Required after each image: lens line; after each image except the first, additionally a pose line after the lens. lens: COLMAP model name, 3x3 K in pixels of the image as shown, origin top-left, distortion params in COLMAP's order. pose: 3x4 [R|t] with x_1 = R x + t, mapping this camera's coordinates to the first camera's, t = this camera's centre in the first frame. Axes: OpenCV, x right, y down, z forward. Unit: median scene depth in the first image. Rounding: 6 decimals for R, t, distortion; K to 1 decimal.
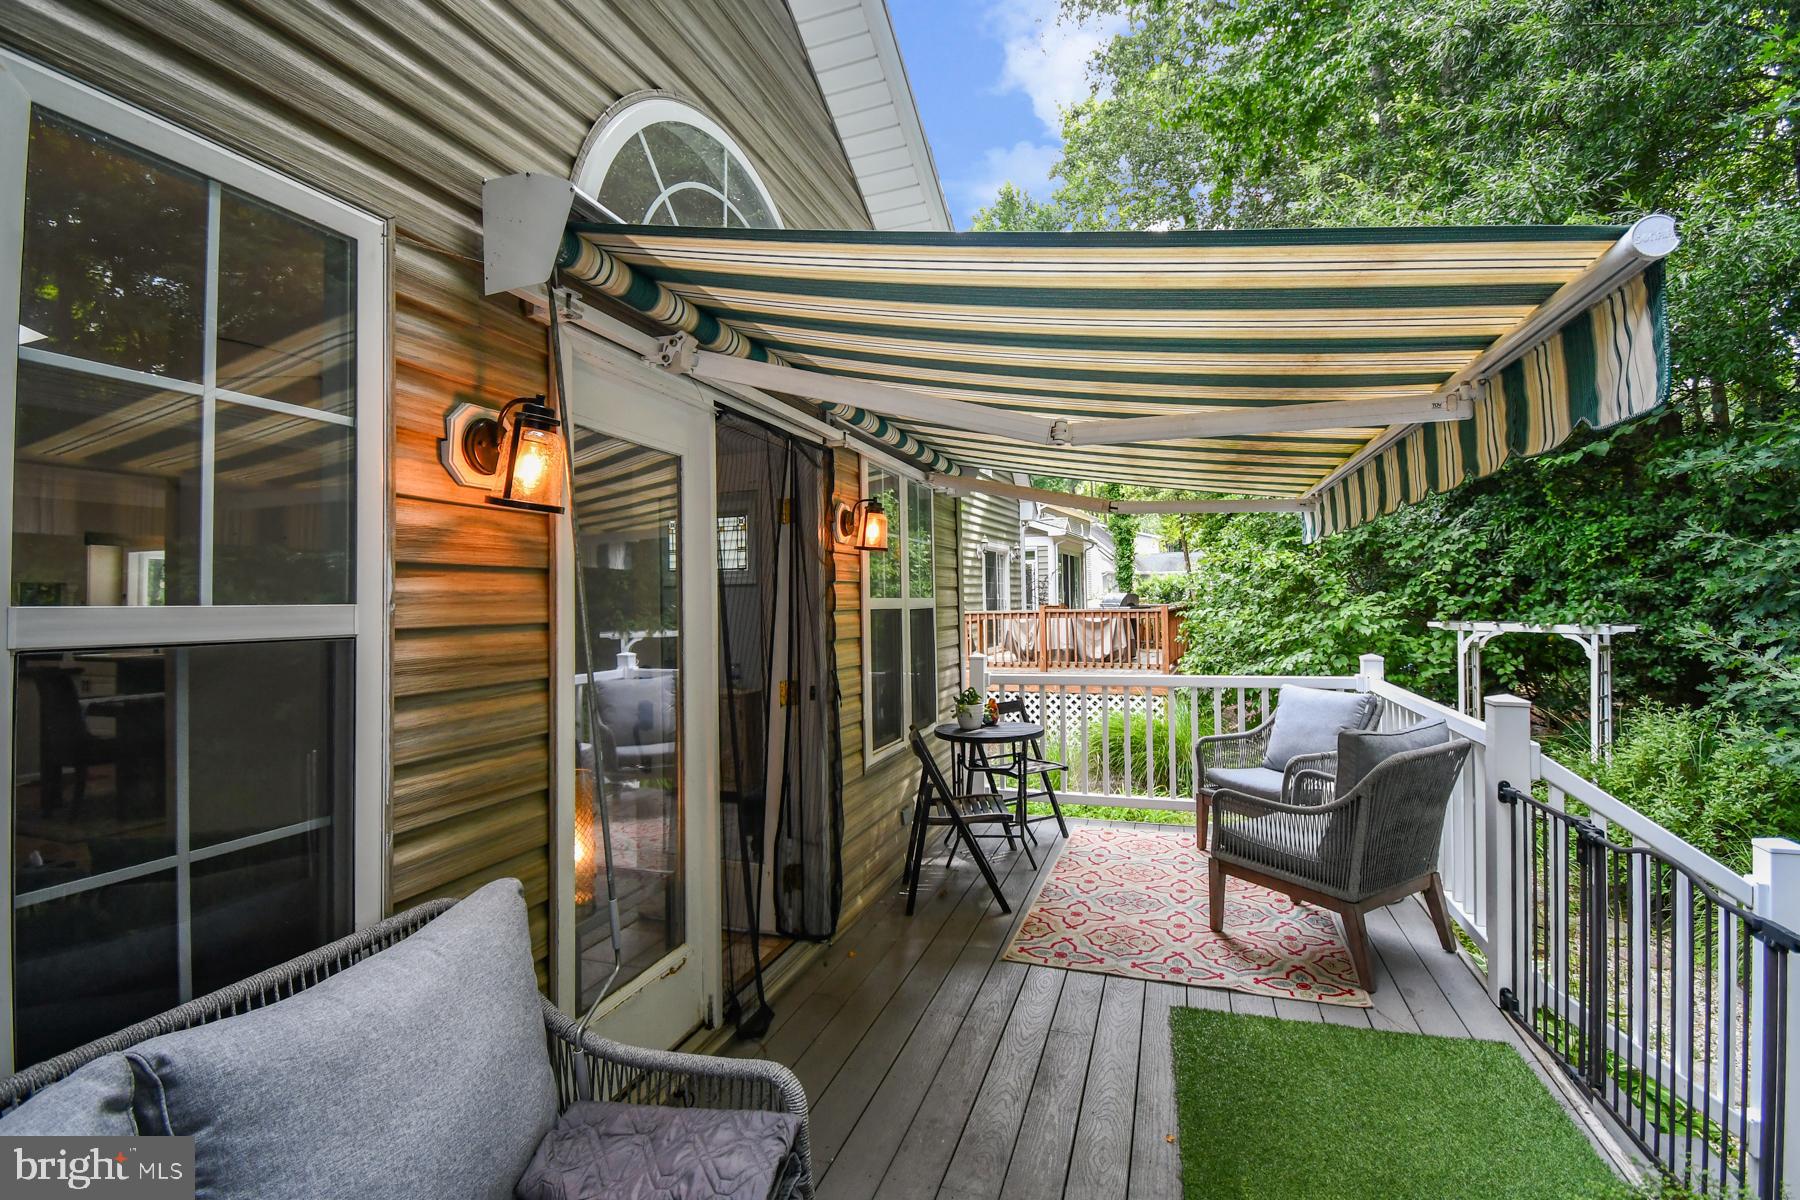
lens RADIAL K [[827.8, 0, 900.0], [0, 827.8, 600.0], [0, 0, 1]] dist [0.000149, -0.000081]
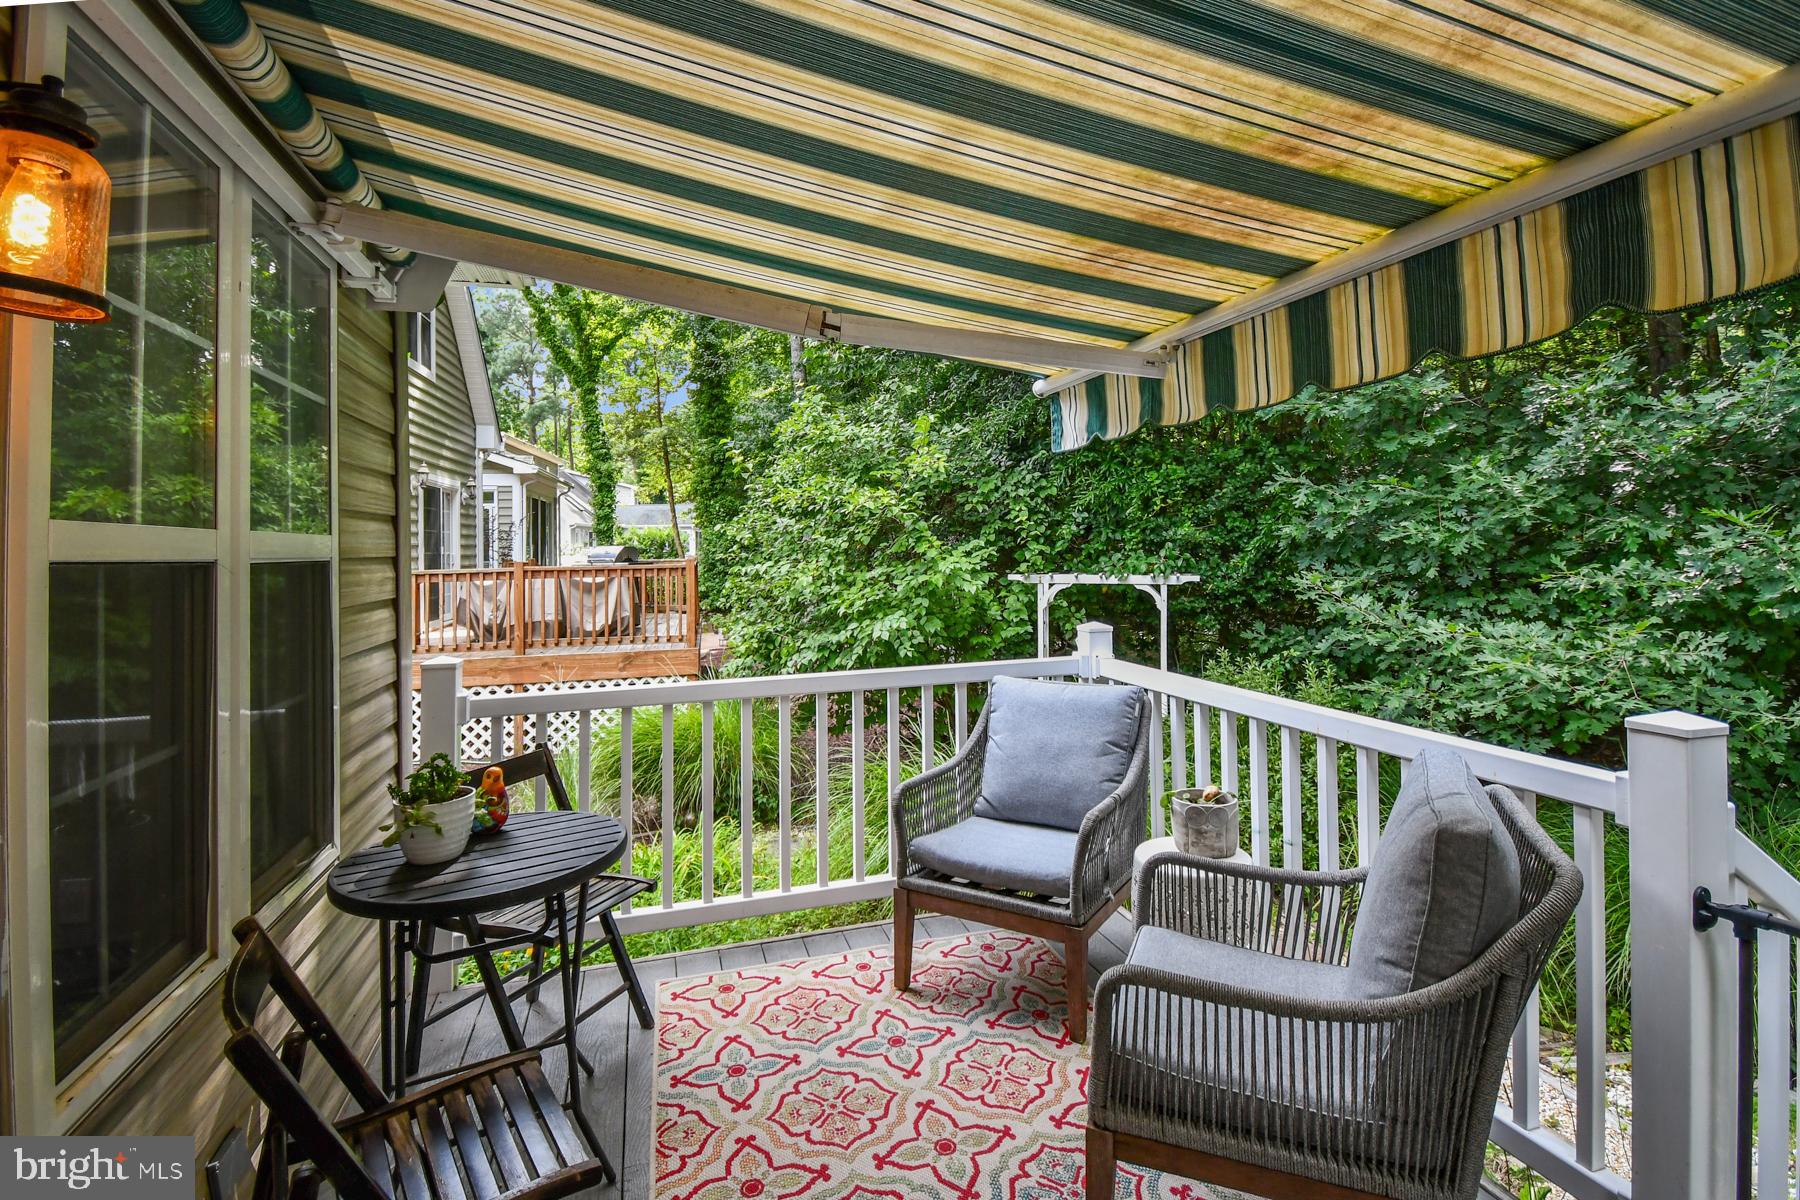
lens RADIAL K [[882.5, 0, 938.9], [0, 882.5, 526.4], [0, 0, 1]] dist [0.000189, 0.000119]
pose [[0.802118, 0.015497, 0.596964, 0.021389], [0.004893, 0.999459, -0.032521, 0.008324], [-0.597145, 0.029007, 0.801608, 0.460855]]
